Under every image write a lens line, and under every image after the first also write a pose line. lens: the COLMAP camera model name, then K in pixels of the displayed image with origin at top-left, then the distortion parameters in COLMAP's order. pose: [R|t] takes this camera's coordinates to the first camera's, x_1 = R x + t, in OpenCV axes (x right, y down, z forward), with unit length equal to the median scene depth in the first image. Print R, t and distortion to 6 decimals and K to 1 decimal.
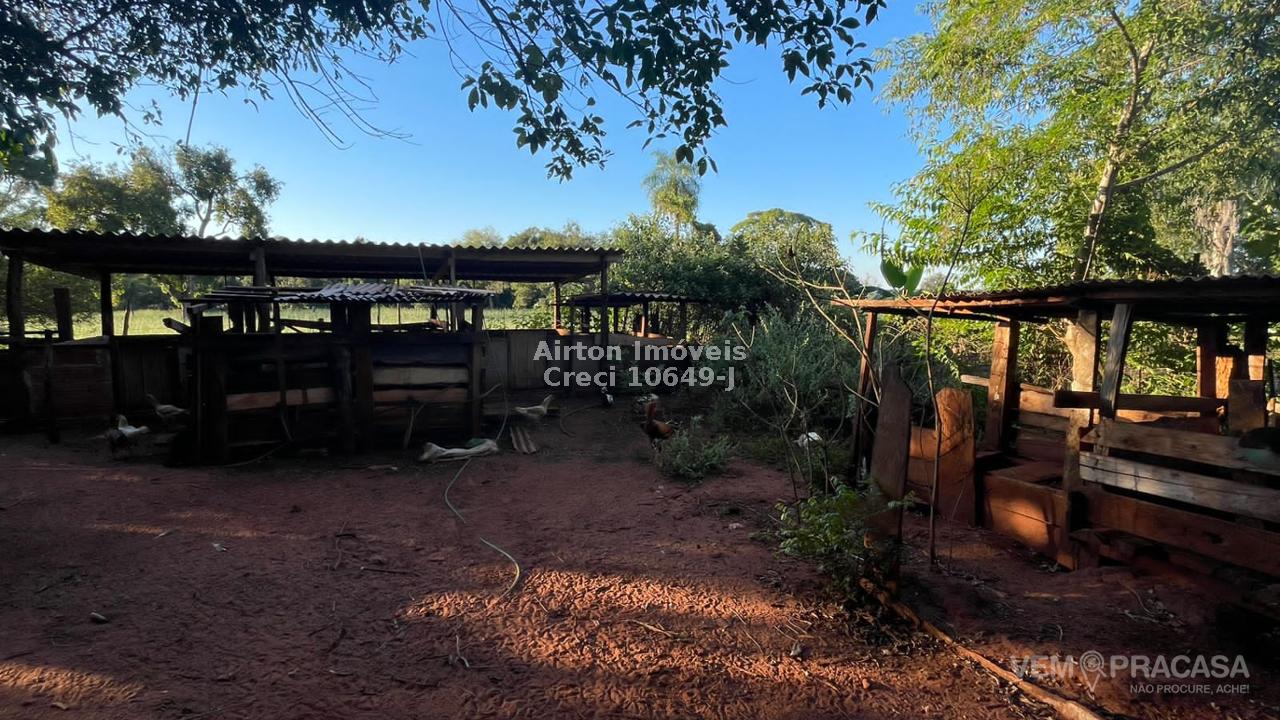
lens RADIAL K [[616.0, 0, 640.0], [0, 616.0, 360.0], [0, 0, 1]] dist [-0.000894, 0.000330]
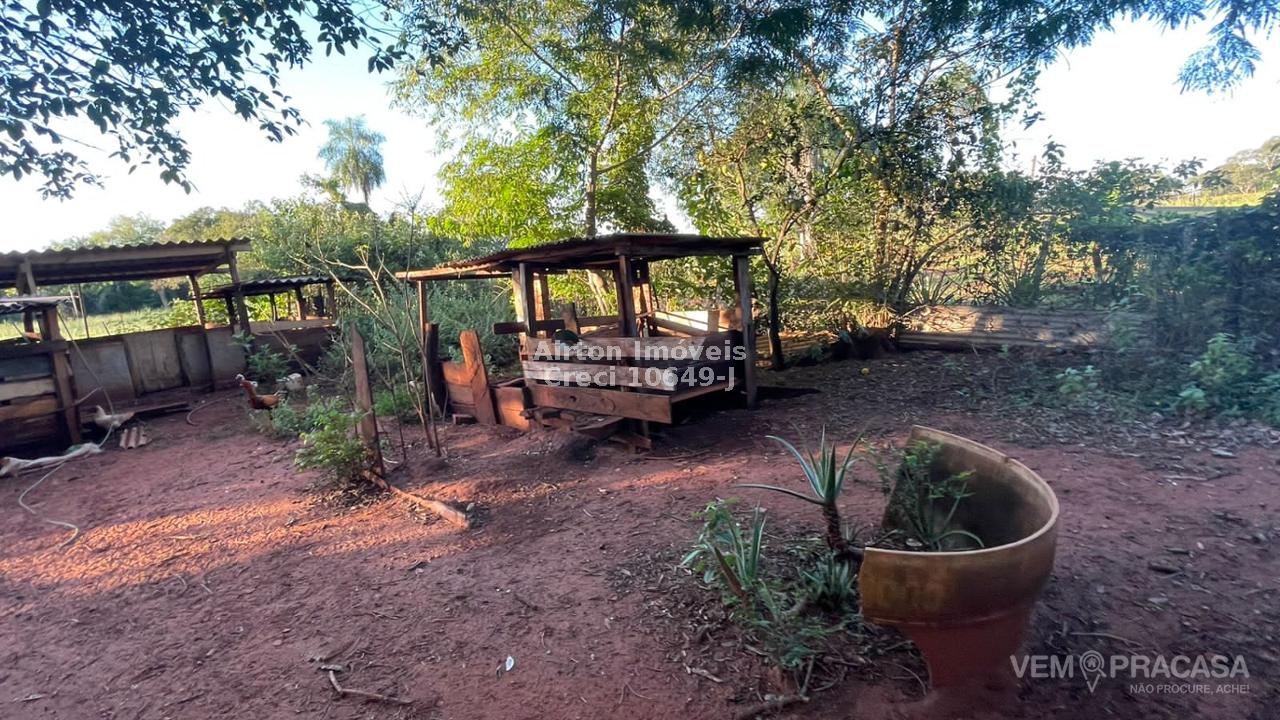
lens RADIAL K [[616.0, 0, 640.0], [0, 616.0, 360.0], [0, 0, 1]] dist [-0.000894, 0.000330]
pose [[0.910294, -0.157542, 0.382811, 0.231745], [0.135325, 0.987193, 0.084479, 0.032945], [-0.391218, -0.025097, 0.919956, -0.308745]]
